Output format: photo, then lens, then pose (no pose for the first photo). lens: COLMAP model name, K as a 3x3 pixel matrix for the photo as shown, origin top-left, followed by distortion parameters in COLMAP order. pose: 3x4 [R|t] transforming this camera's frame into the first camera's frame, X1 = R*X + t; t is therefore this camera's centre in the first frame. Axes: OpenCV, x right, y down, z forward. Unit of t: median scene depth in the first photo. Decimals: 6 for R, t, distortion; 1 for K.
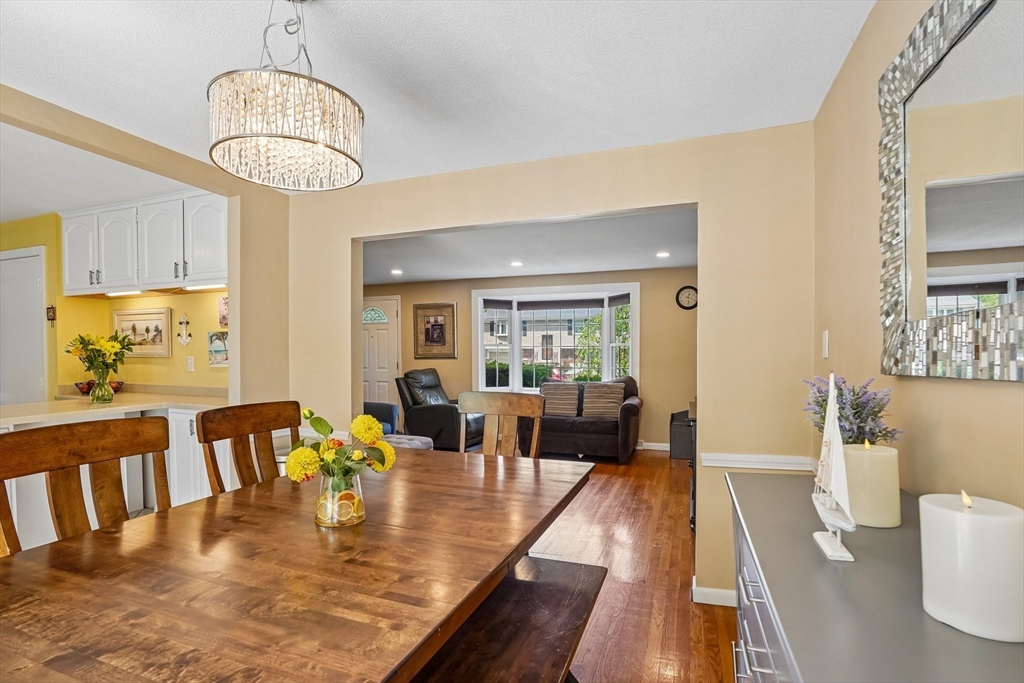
lens RADIAL K [[482.6, 0, 510.7], [0, 482.6, 350.8], [0, 0, 1]] dist [-0.059309, 0.016099]
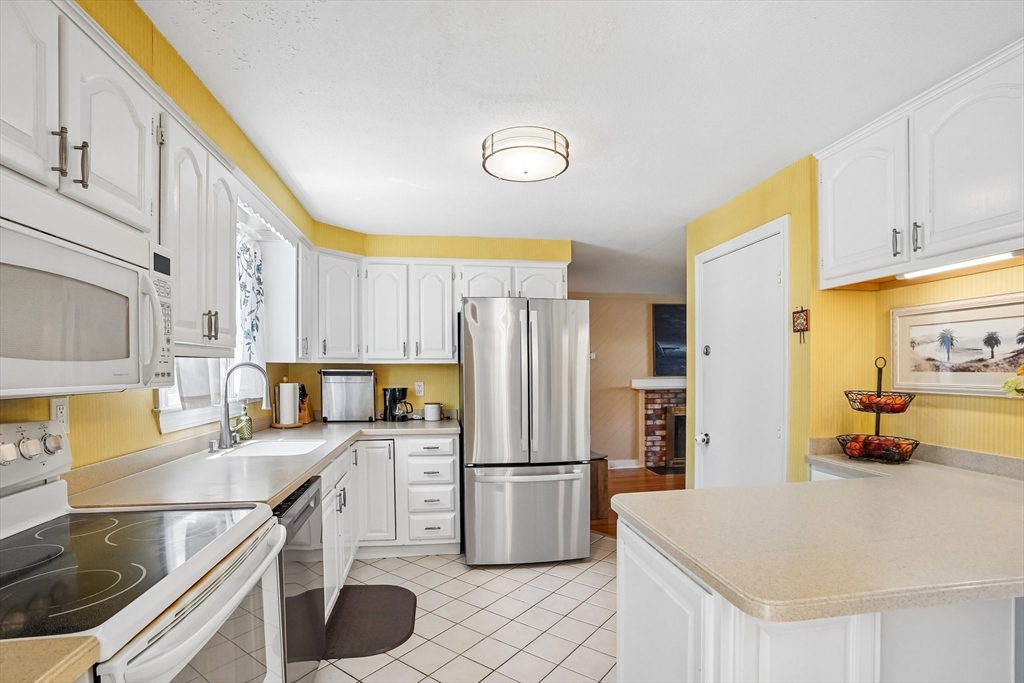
lens RADIAL K [[482.6, 0, 510.7], [0, 482.6, 373.4], [0, 0, 1]] dist [-0.059309, 0.016099]
pose [[0.466036, 0.005278, -0.884750, -0.597270], [-0.000720, 0.999984, 0.005586, -0.013046], [0.884765, -0.001967, 0.466033, 0.350637]]
